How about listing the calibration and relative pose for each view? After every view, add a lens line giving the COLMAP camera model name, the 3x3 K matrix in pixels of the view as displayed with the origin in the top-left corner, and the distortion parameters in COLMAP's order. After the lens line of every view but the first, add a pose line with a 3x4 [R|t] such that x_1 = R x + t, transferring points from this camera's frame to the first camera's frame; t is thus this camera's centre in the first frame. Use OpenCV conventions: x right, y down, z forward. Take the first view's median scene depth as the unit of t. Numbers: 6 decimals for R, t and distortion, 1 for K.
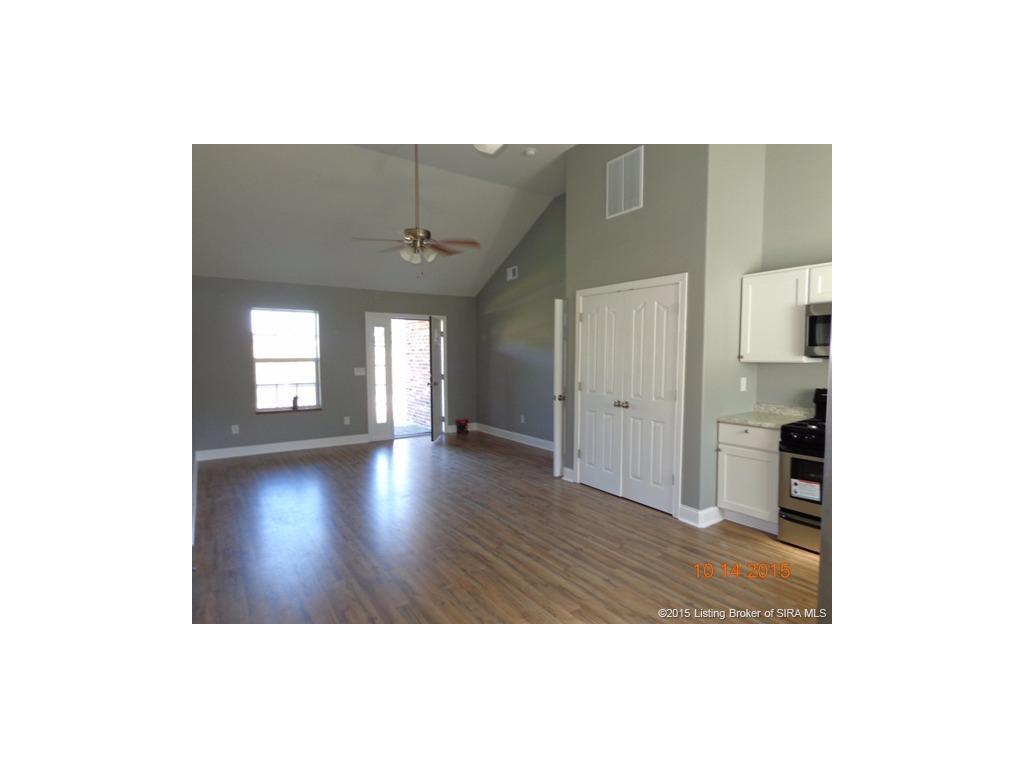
lens RADIAL K [[452.7, 0, 518.5], [0, 452.7, 383.3], [0, 0, 1]] dist [0.003491, 0.001669]
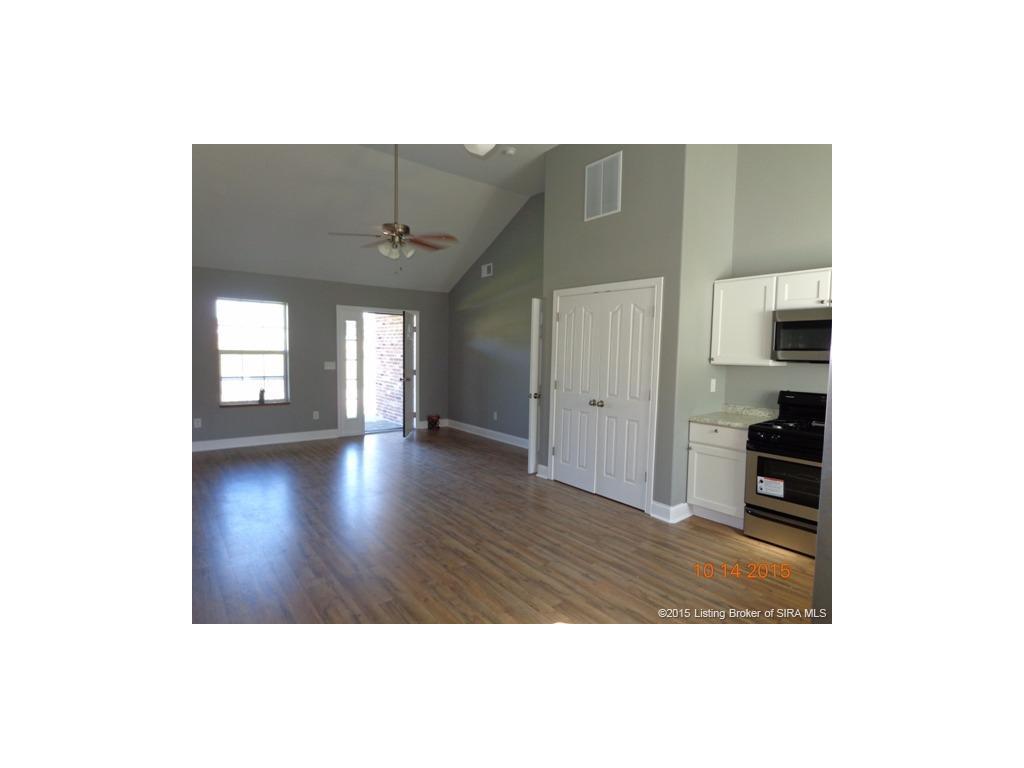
lens RADIAL K [[452.7, 0, 513.2], [0, 452.7, 381.2], [0, 0, 1]] dist [0.003491, 0.001669]
pose [[0.997789, 0.015651, 0.064593, -0.029823], [-0.015991, 0.999861, 0.004753, -0.005205], [-0.064510, -0.005776, 0.997900, -0.009966]]
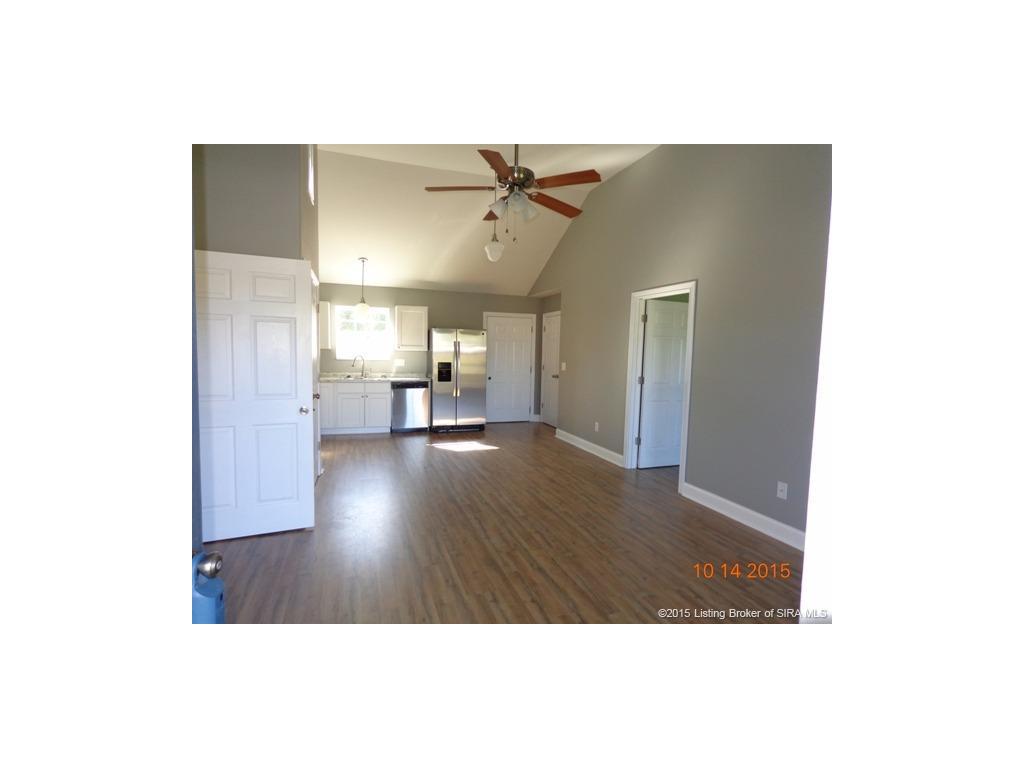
lens RADIAL K [[452.7, 0, 515.4], [0, 452.7, 388.5], [0, 0, 1]] dist [0.003491, 0.001669]
pose [[-0.964321, -0.044772, 0.260924, -0.485916], [-0.006119, 0.989102, 0.147107, -0.127572], [-0.264667, 0.140262, -0.954085, 1.983725]]
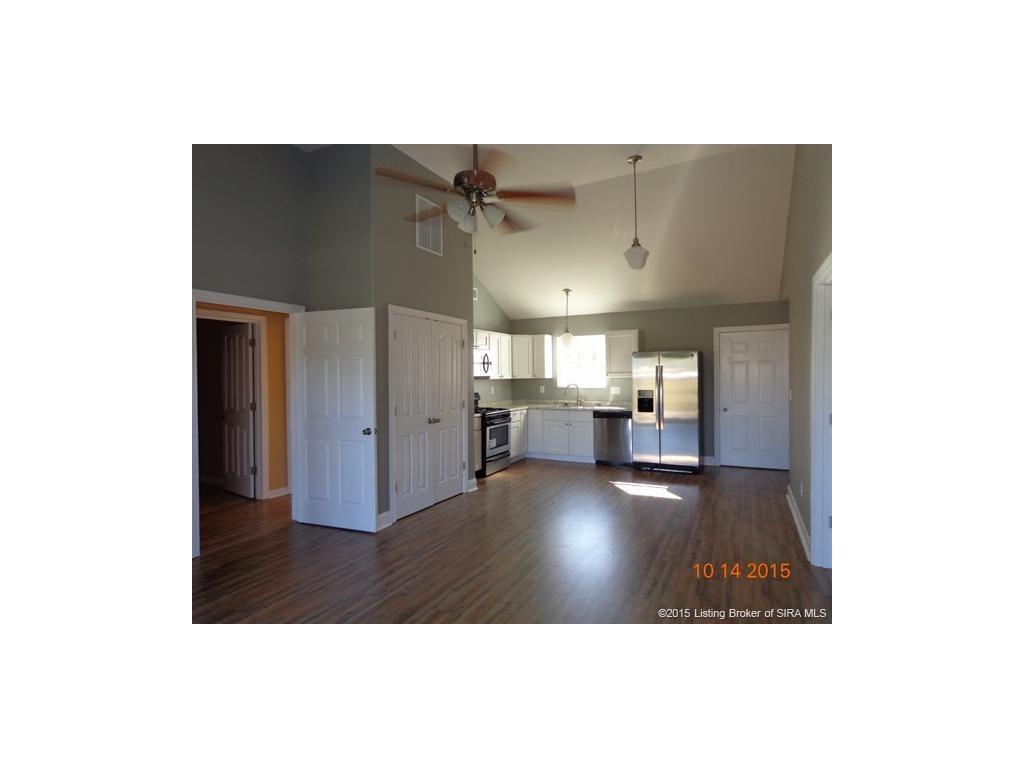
lens RADIAL K [[452.7, 0, 513.1], [0, 452.7, 383.2], [0, 0, 1]] dist [0.003491, 0.001669]
pose [[-0.471714, -0.012662, 0.881661, -0.926936], [0.064853, 0.996690, 0.049012, -0.095287], [-0.879363, 0.080298, -0.469332, 1.467125]]
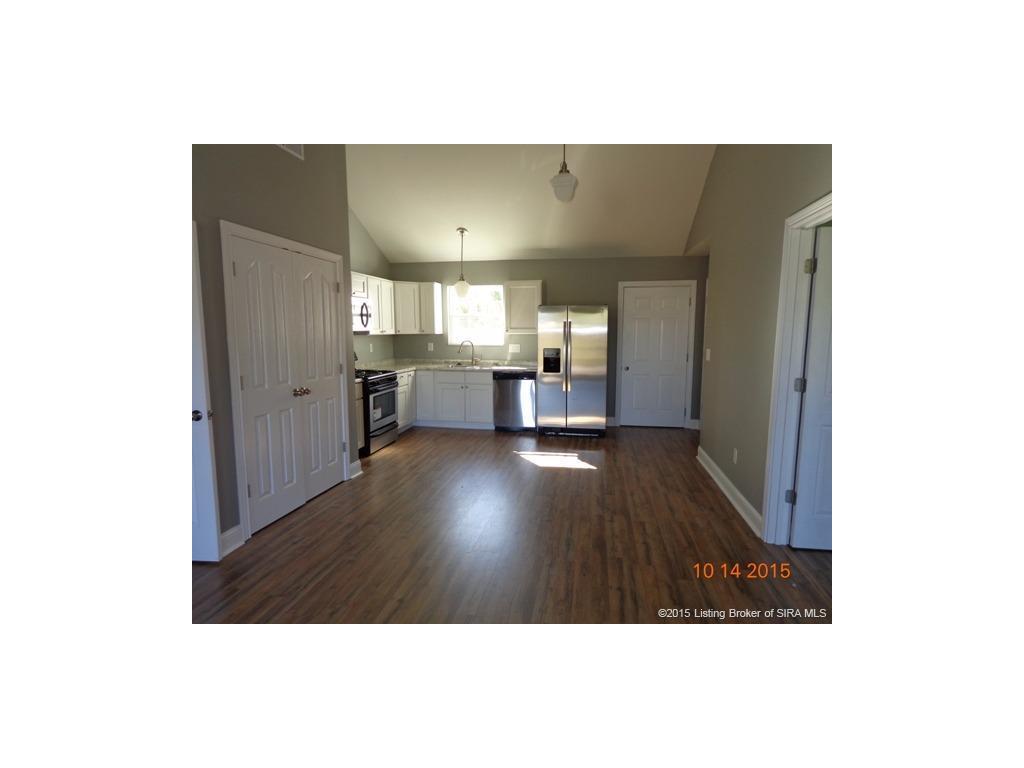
lens RADIAL K [[452.7, 0, 513.9], [0, 452.7, 383.3], [0, 0, 1]] dist [0.003491, 0.001669]
pose [[-0.707068, -0.085835, 0.701916, -0.674264], [0.043012, 0.985548, 0.163846, -0.094477], [-0.705836, 0.146041, -0.693158, 1.411209]]
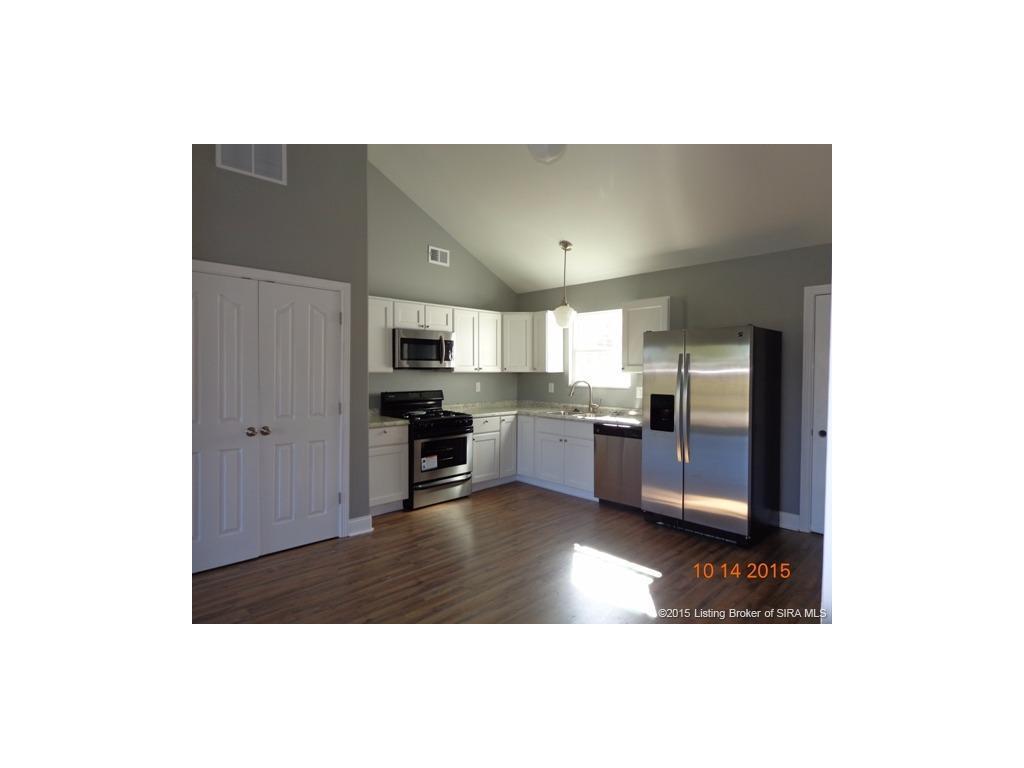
lens RADIAL K [[452.7, 0, 516.1], [0, 452.7, 380.7], [0, 0, 1]] dist [0.003491, 0.001669]
pose [[-0.173701, -0.027713, 0.984408, -0.629619], [0.055920, 0.997714, 0.037954, -0.045391], [-0.983209, 0.061641, -0.171754, 0.771312]]
